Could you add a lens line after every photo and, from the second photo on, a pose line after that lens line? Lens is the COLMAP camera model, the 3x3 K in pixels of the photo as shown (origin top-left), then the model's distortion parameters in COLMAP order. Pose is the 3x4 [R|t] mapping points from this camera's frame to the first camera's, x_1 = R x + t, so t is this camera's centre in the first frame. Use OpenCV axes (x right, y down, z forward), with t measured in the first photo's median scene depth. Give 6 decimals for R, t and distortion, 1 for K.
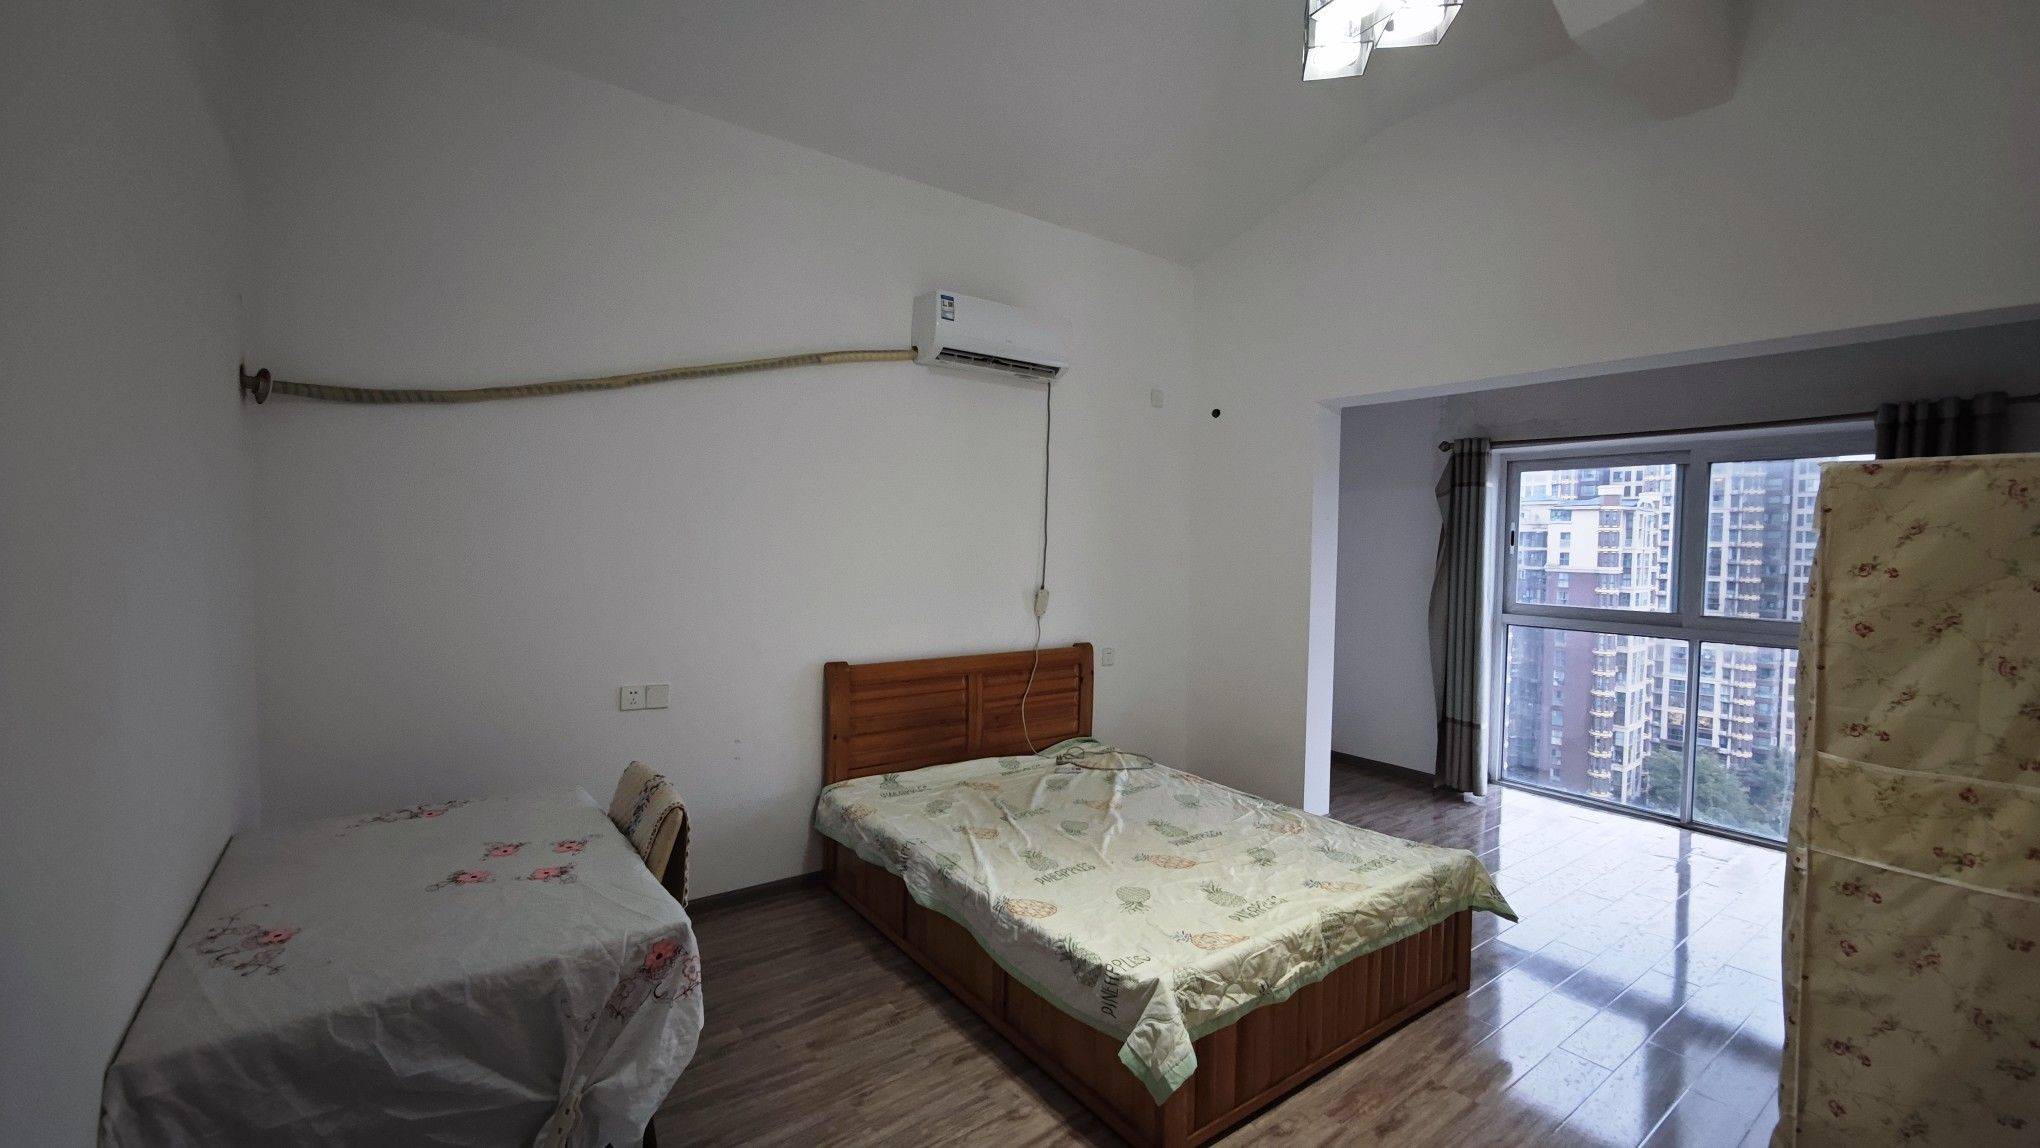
lens RADIAL K [[852.3, 0, 1017.8], [0, 852.3, 577.3], [0, 0, 1]] dist [-0.001370, -0.000196]
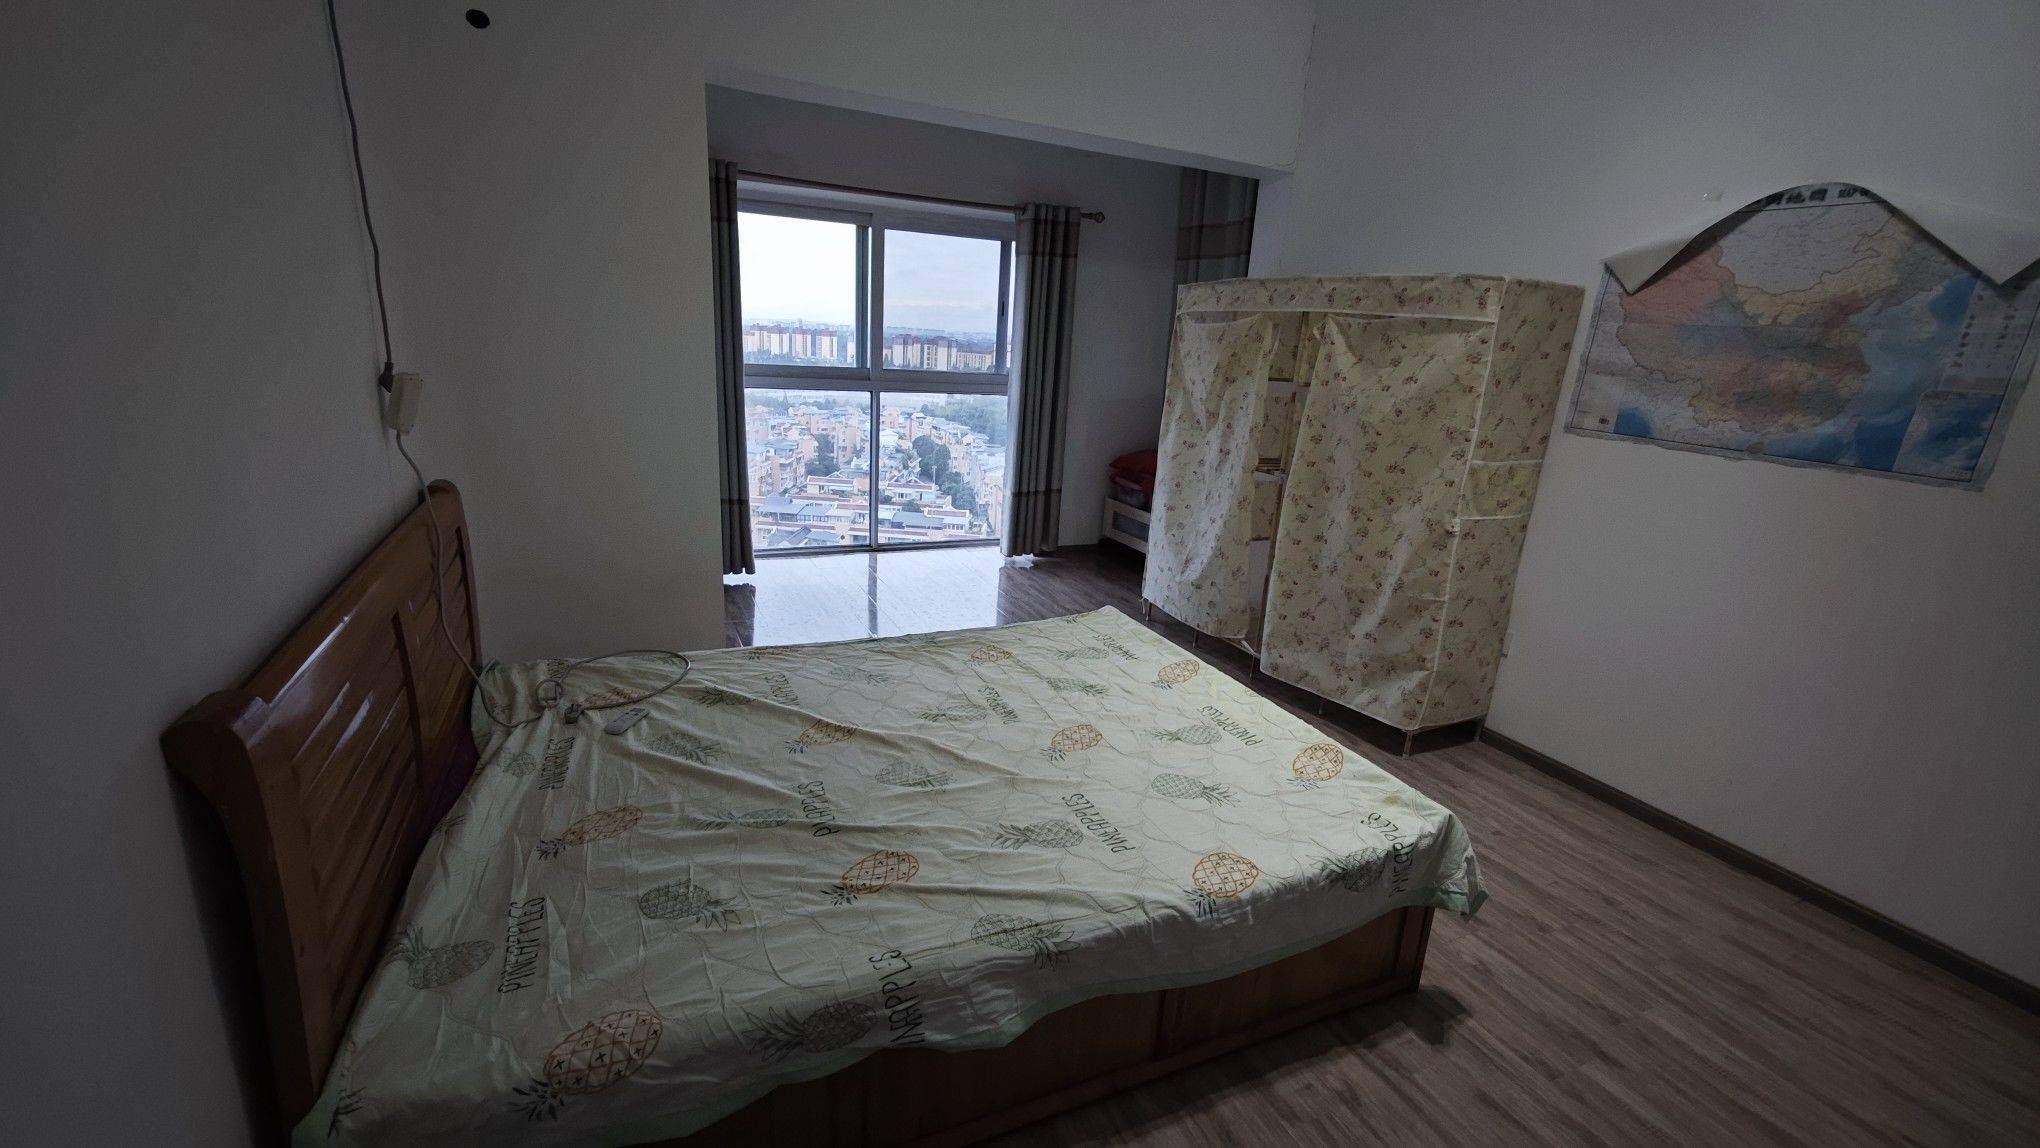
lens RADIAL K [[852.3, 0, 1017.8], [0, 852.3, 577.3], [0, 0, 1]] dist [-0.001370, -0.000196]
pose [[0.201722, -0.272919, 0.940650, -0.313741], [-0.013680, 0.959515, 0.281326, -0.010980], [-0.979347, -0.069617, 0.189822, 0.566328]]
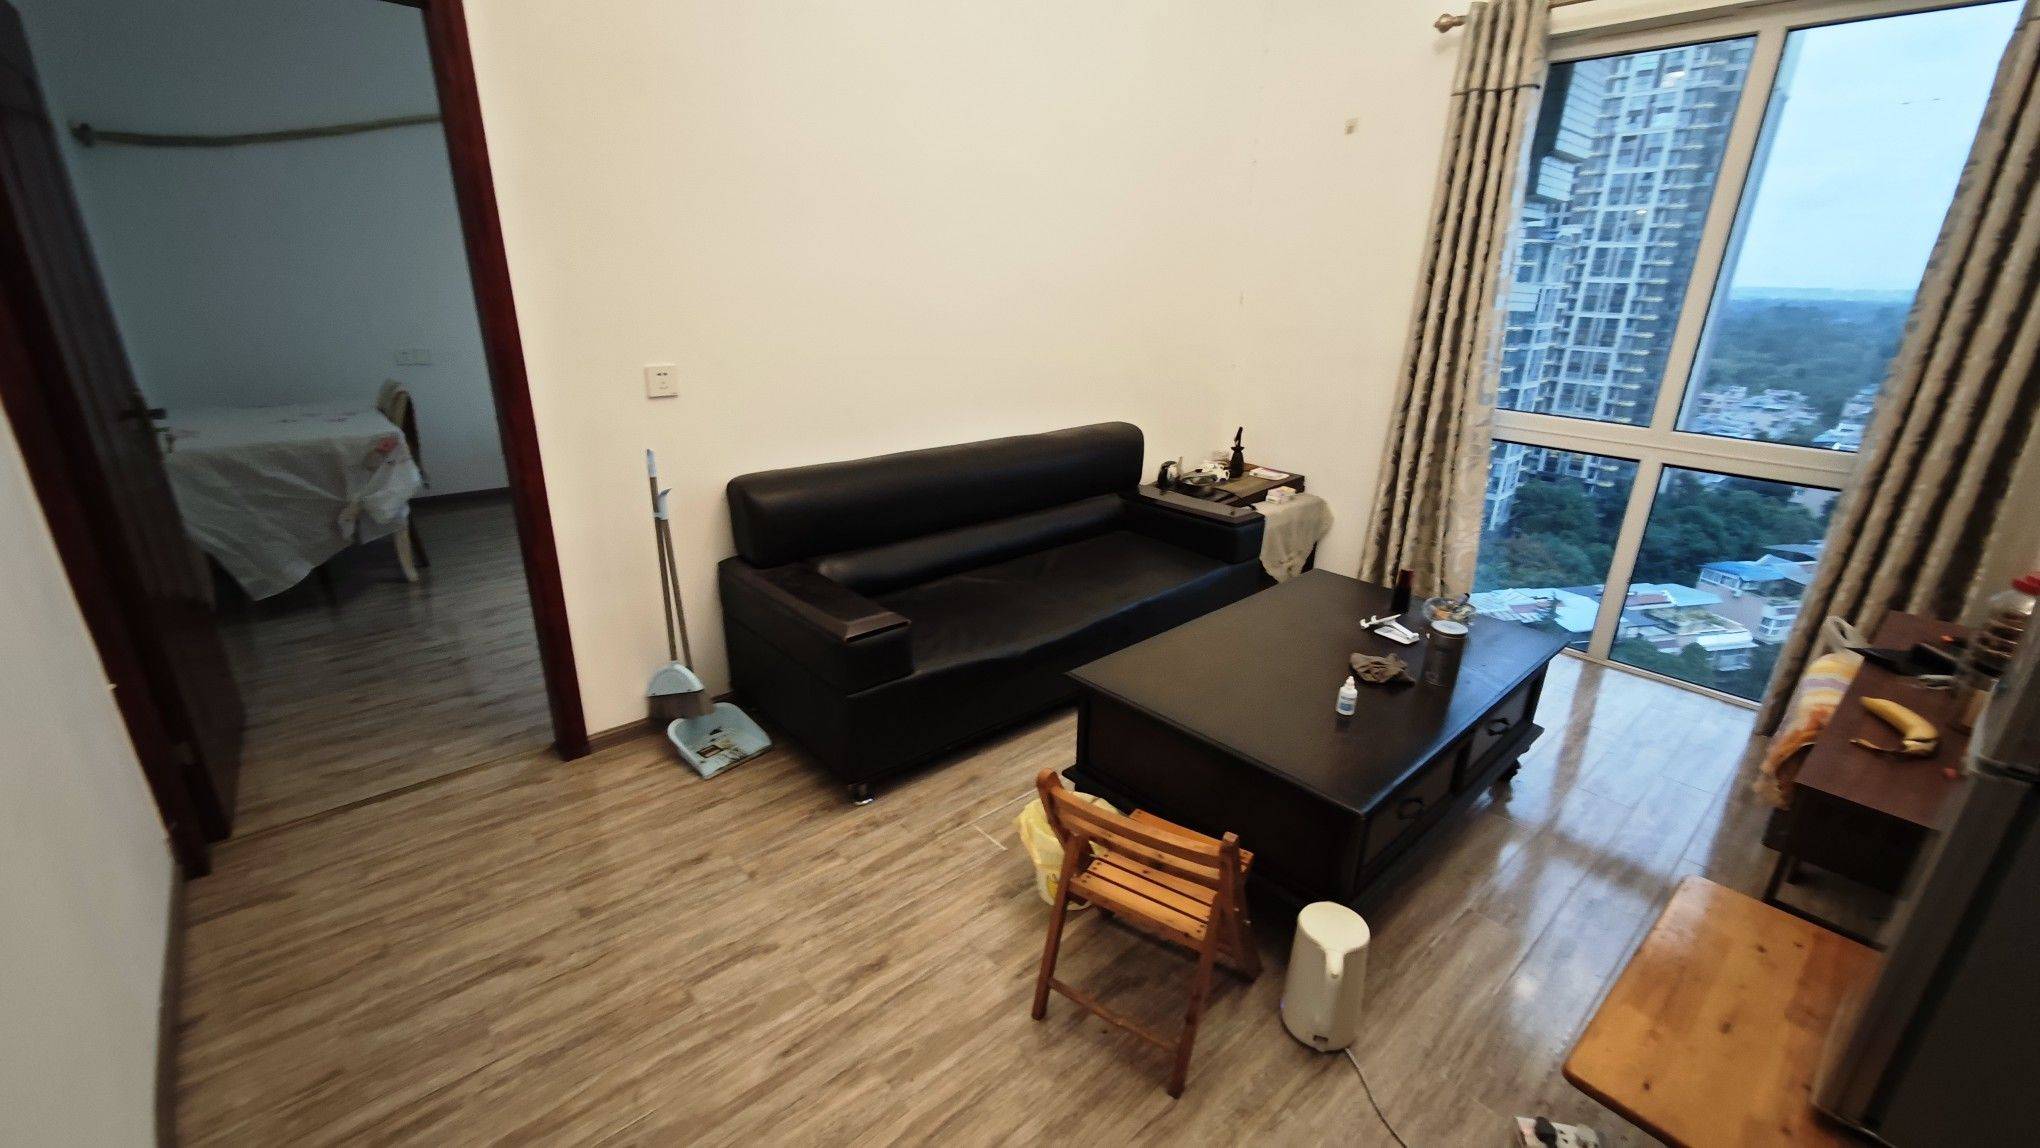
lens RADIAL K [[852.3, 0, 1017.8], [0, 852.3, 577.3], [0, 0, 1]] dist [-0.001370, -0.000196]
pose [[0.996440, -0.020061, 0.081884, 0.306956], [-0.005227, 0.954708, 0.297498, 0.036022], [-0.084144, -0.296867, 0.951204, -0.399132]]
